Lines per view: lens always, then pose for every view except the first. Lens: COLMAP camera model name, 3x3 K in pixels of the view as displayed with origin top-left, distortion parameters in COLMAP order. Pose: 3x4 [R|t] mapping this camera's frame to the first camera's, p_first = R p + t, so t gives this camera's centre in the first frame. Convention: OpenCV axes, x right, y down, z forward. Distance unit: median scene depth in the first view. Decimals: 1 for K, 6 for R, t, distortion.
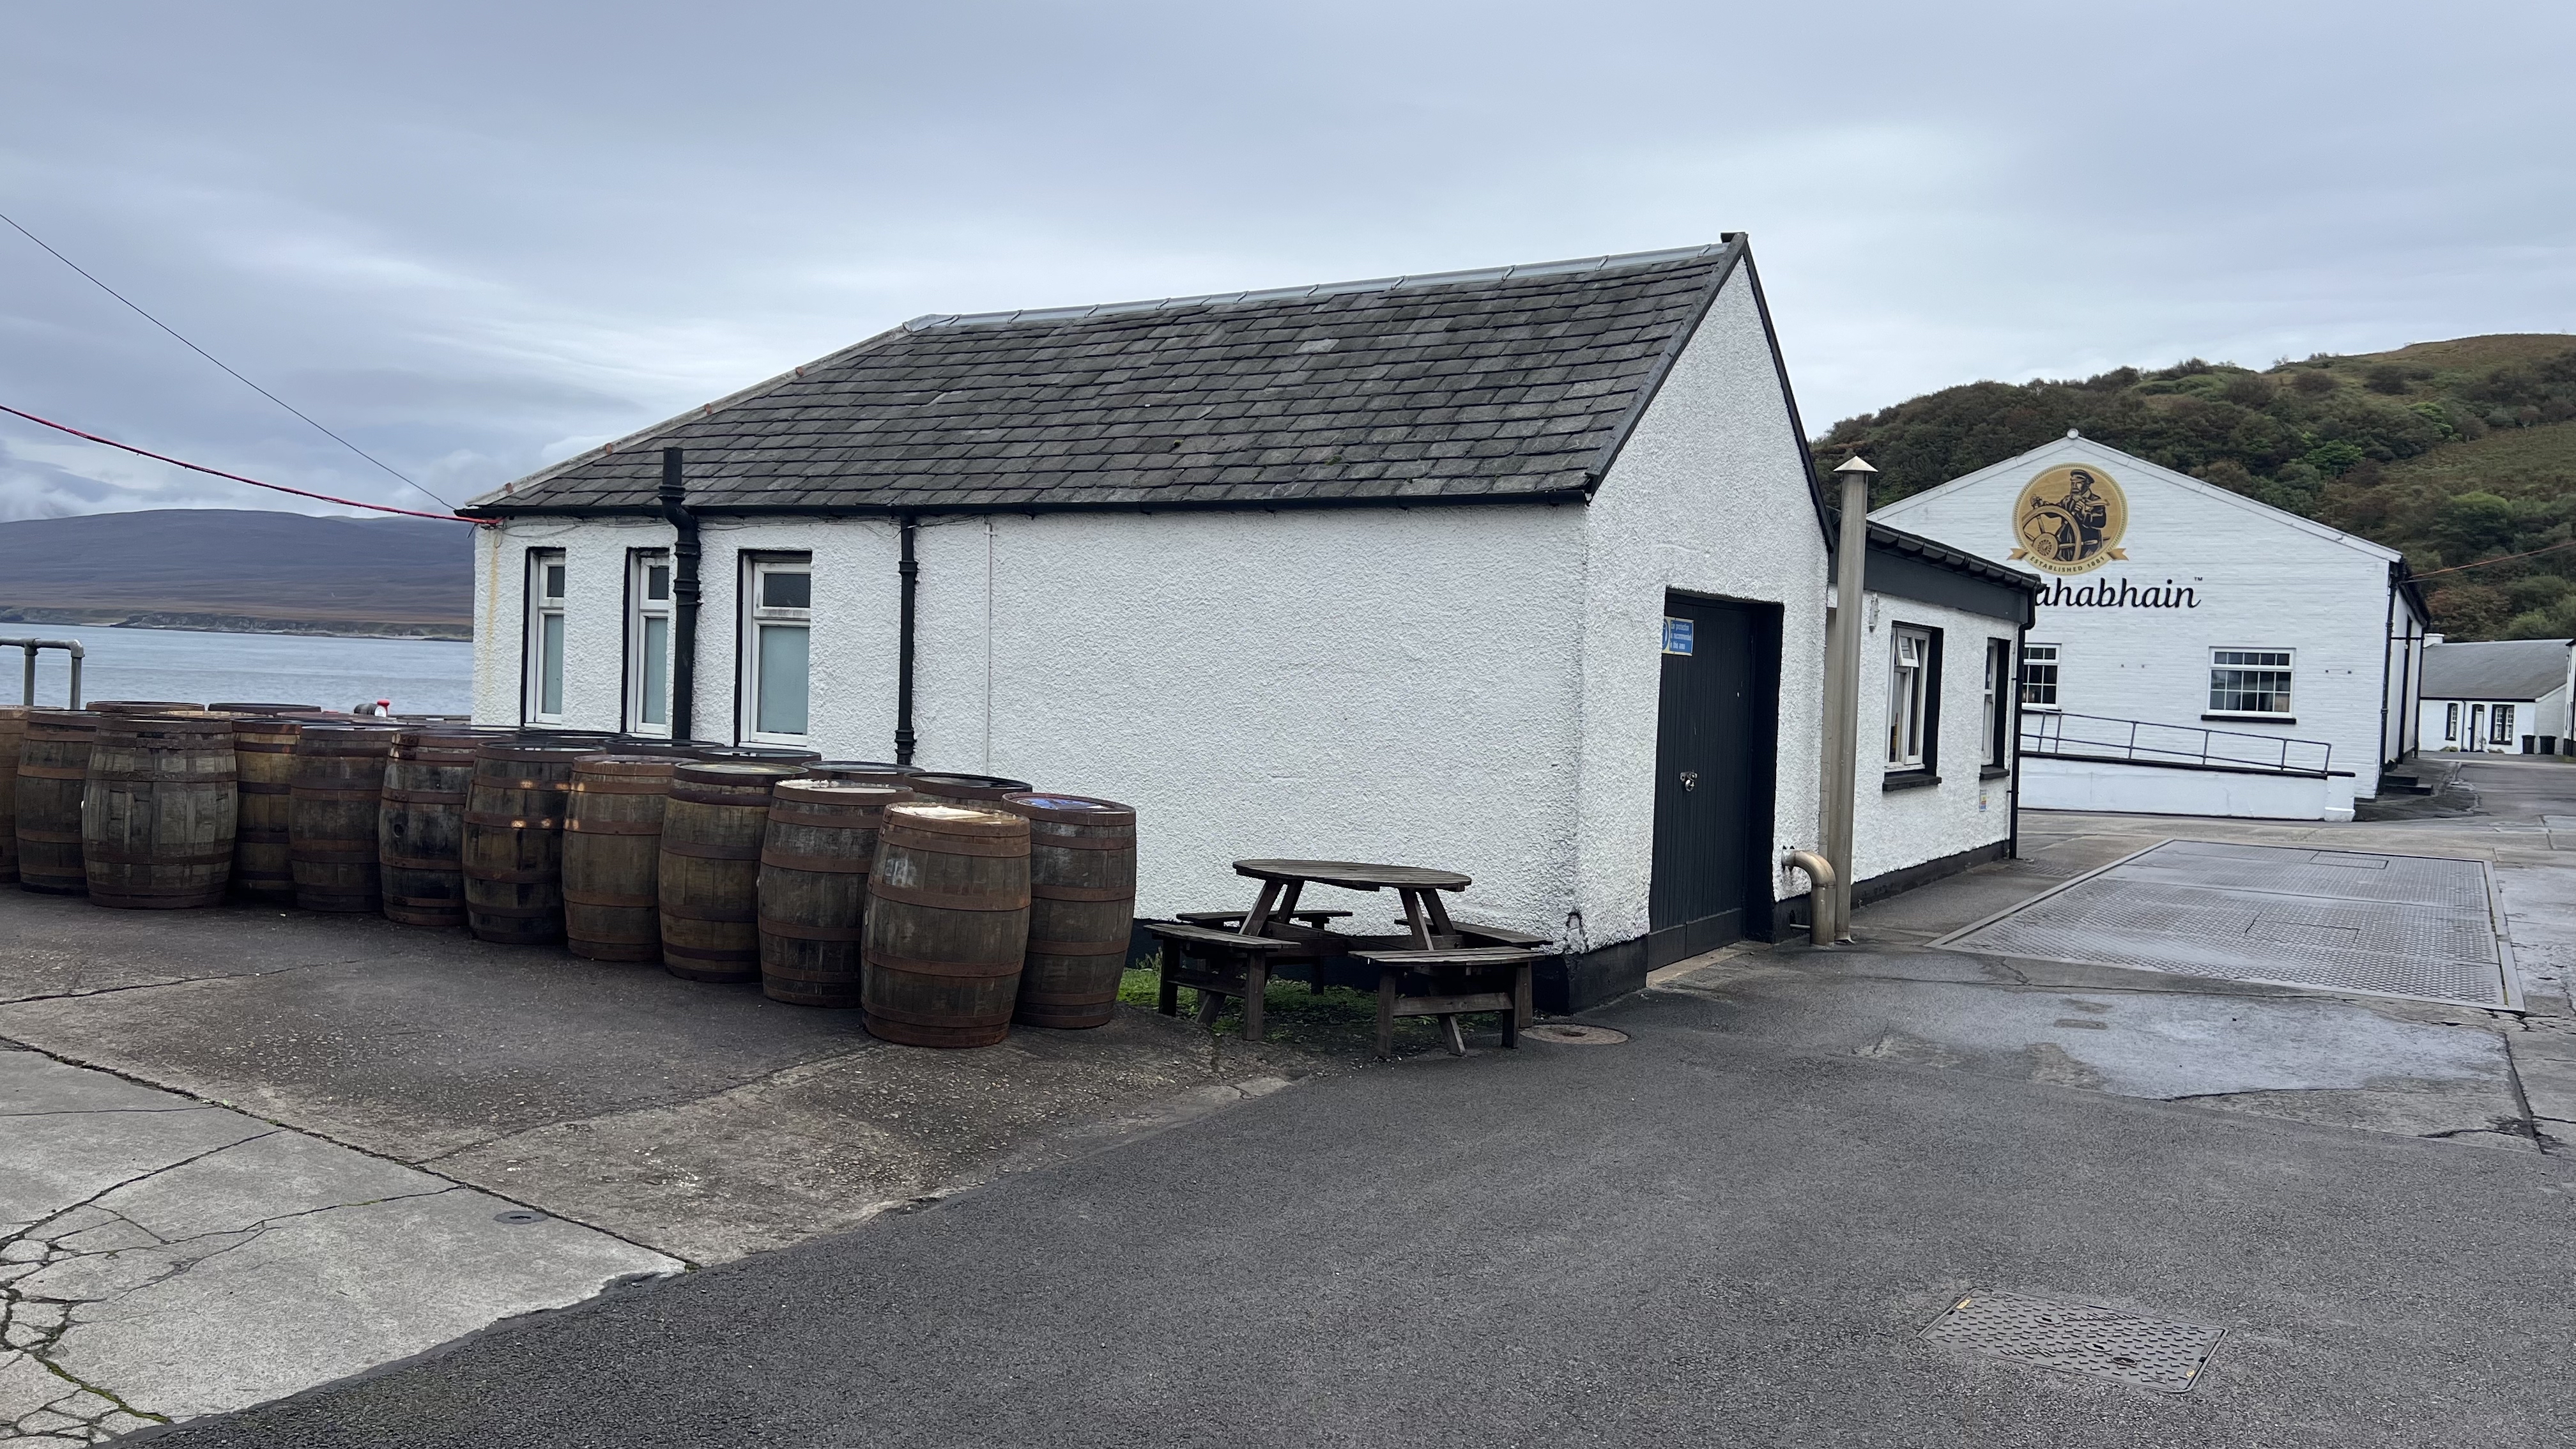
lens RADIAL K [[1901.5, 0, 1296.4], [0, 1901.5, 742.3], [0, 0, 1]] dist [0.017270, 0.004108]
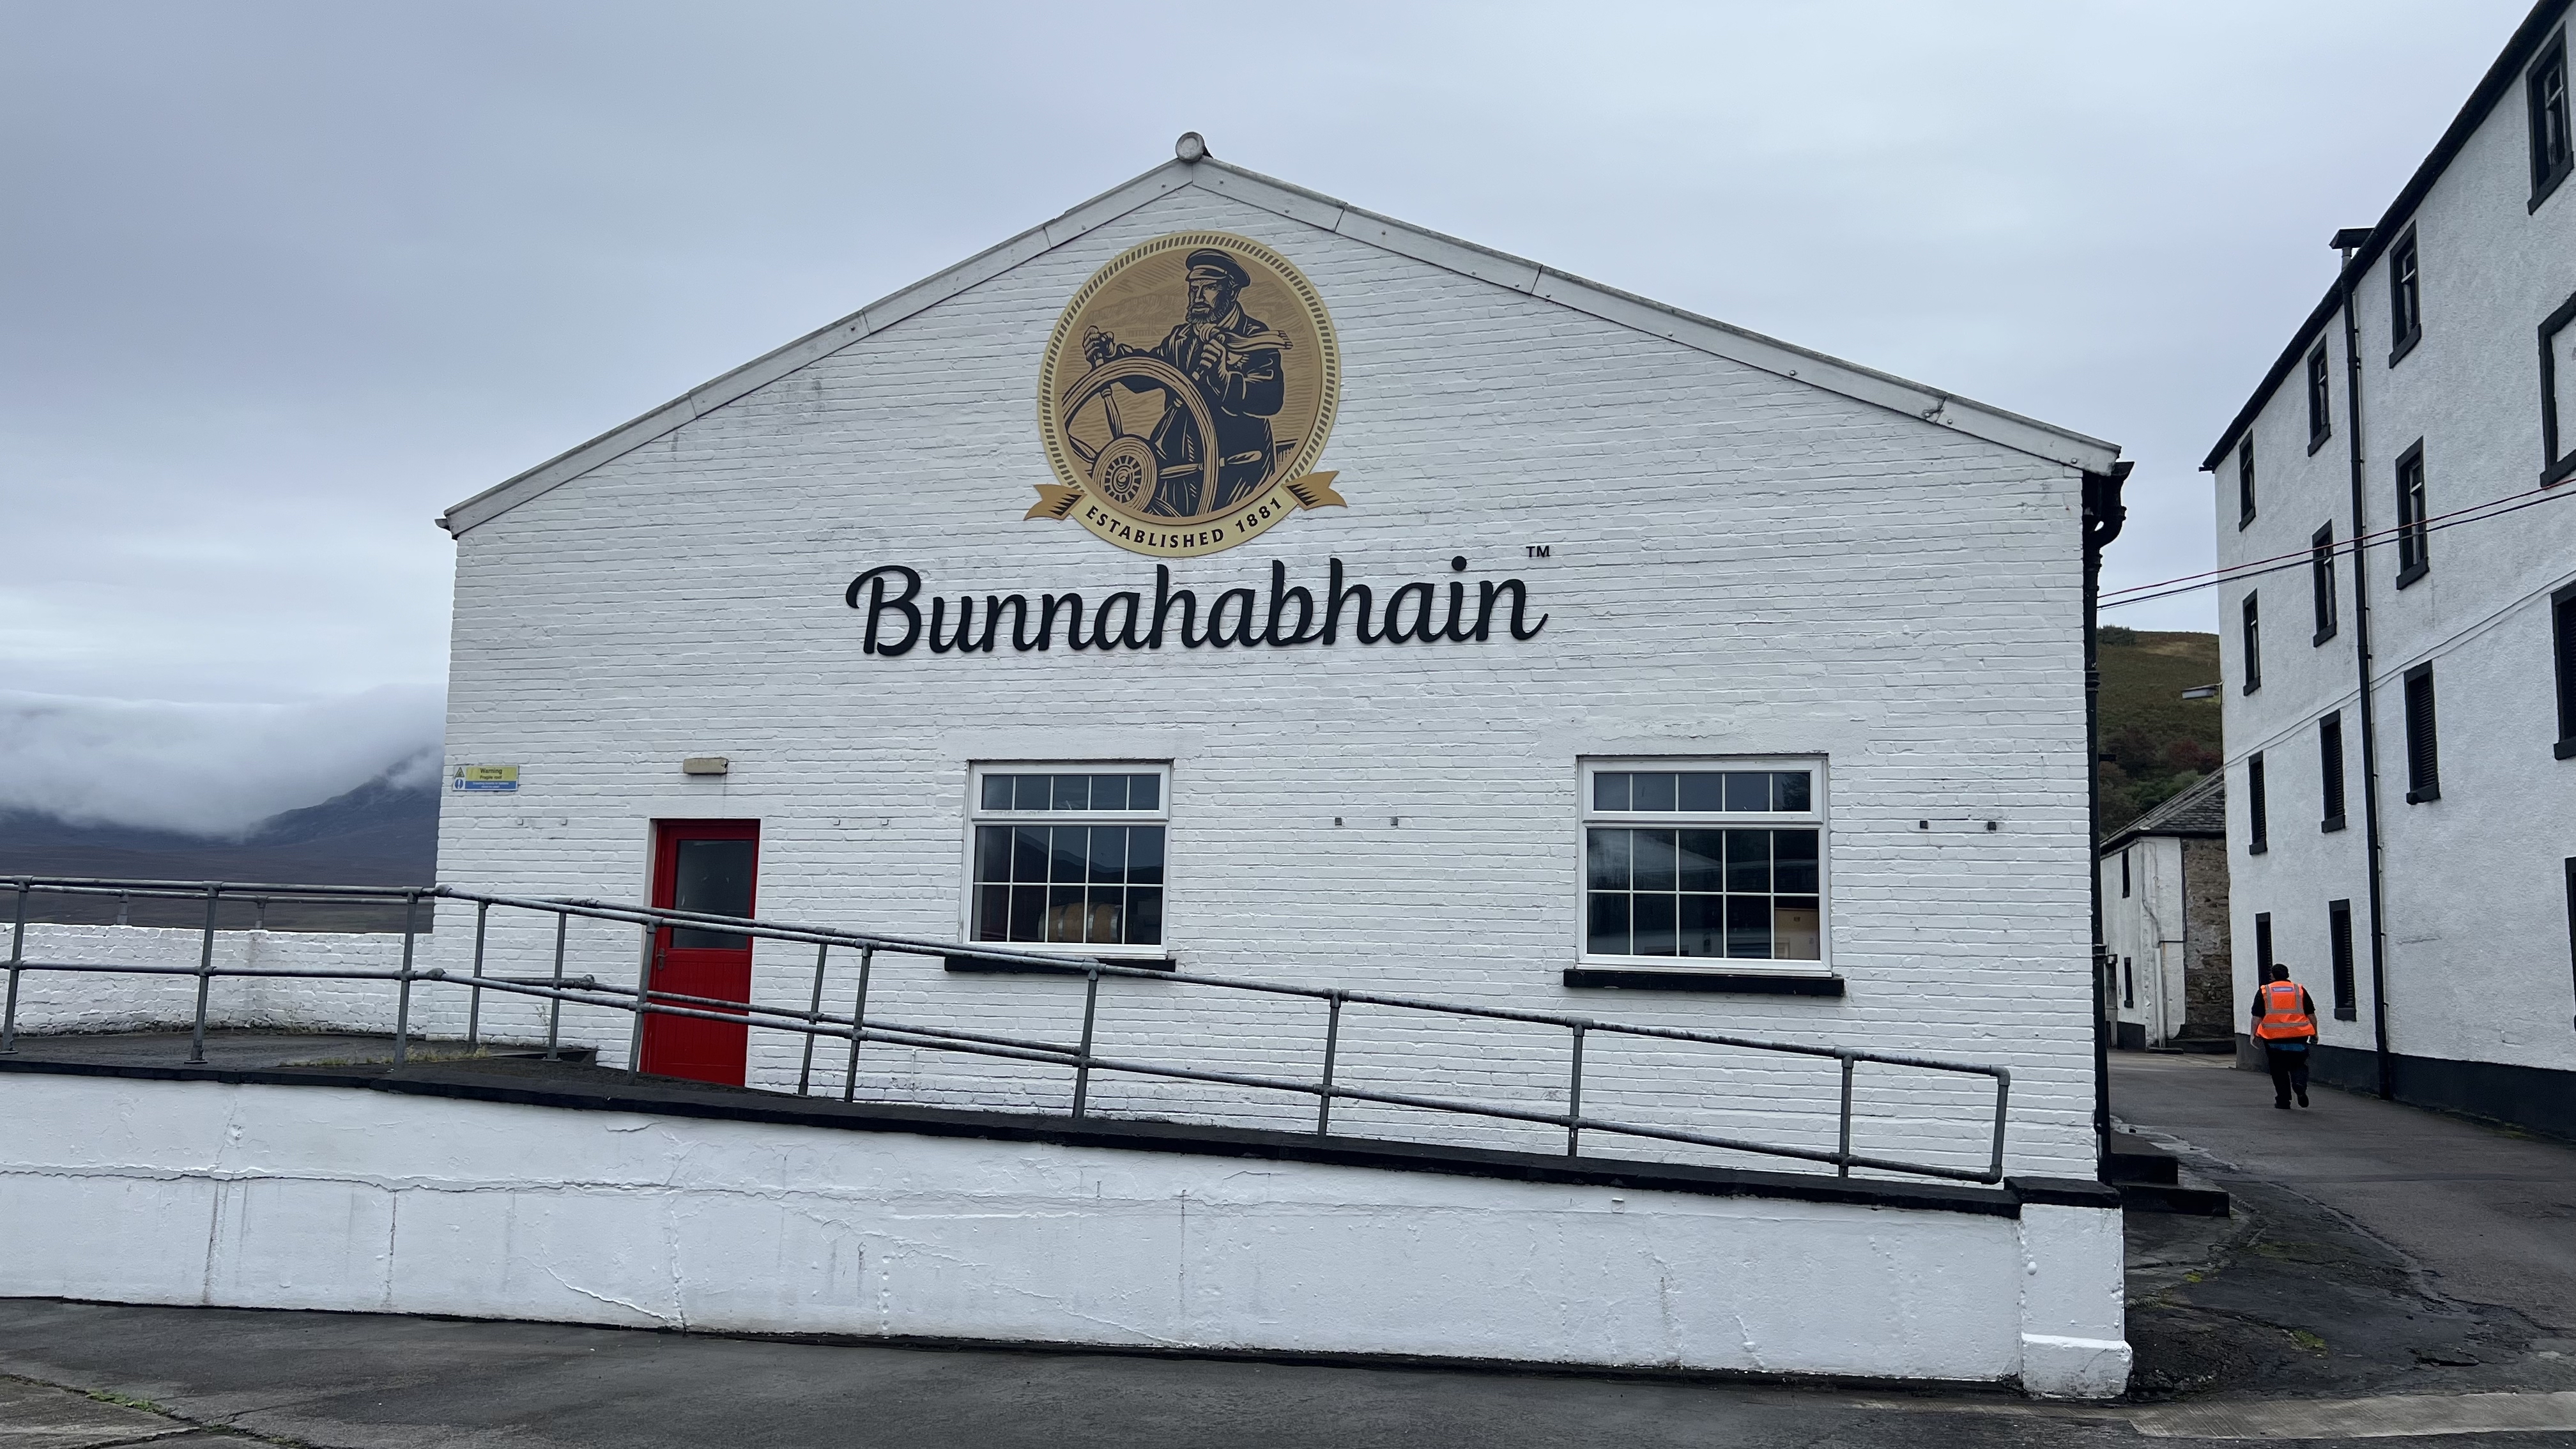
lens RADIAL K [[1930.6, 0, 1285.7], [0, 1930.6, 734.6], [0, 0, 1]] dist [0.122081, -0.145223]
pose [[0.960005, 0.023184, 0.279020, 0.332896], [0.019474, 0.988623, -0.149151, -0.005999], [-0.279304, 0.148619, 0.948631, 0.689462]]
